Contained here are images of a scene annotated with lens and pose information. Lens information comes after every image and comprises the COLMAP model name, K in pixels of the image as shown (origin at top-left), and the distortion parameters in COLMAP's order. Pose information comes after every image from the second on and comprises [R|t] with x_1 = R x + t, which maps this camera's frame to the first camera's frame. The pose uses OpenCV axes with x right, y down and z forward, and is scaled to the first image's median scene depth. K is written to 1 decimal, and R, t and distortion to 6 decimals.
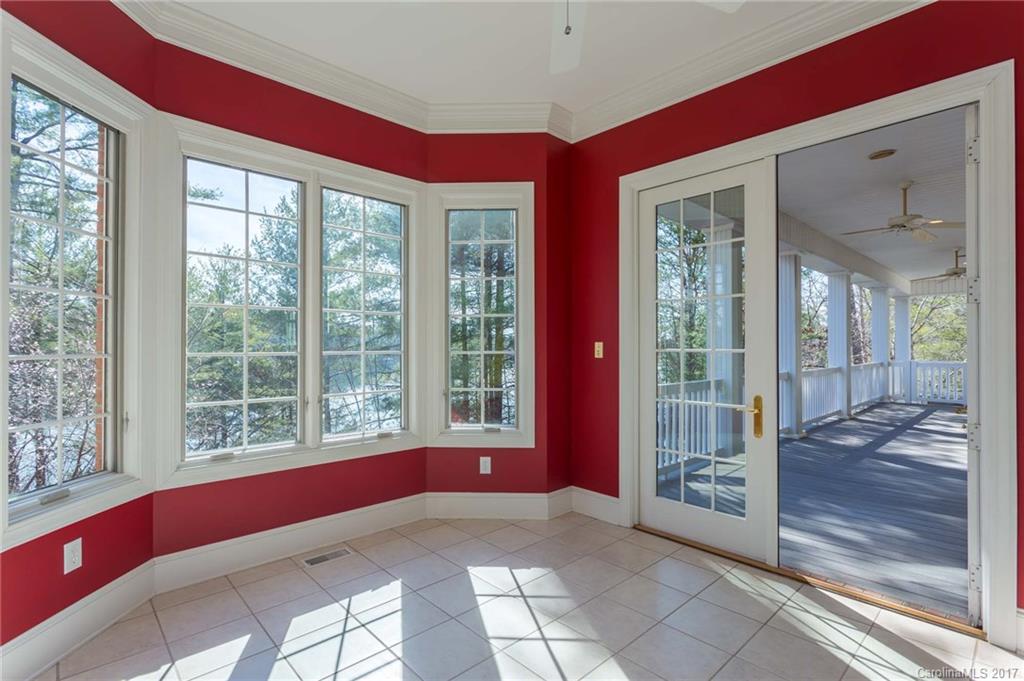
lens RADIAL K [[499.0, 0, 516.1], [0, 499.0, 339.0], [0, 0, 1]] dist [-0.005815, -0.000664]
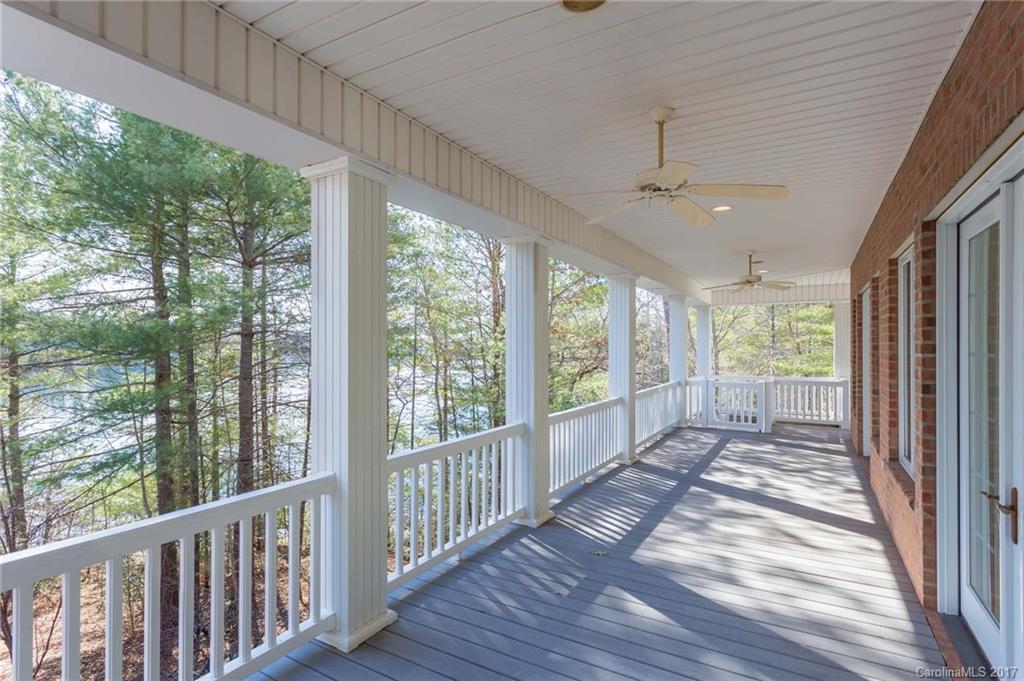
lens RADIAL K [[499.0, 0, 510.6], [0, 499.0, 341.9], [0, 0, 1]] dist [-0.005815, -0.000664]
pose [[0.964818, 0.001600, 0.262914, 0.269214], [-0.002610, 0.999990, 0.003493, -0.030731], [-0.262906, -0.004056, 0.964813, 0.285200]]
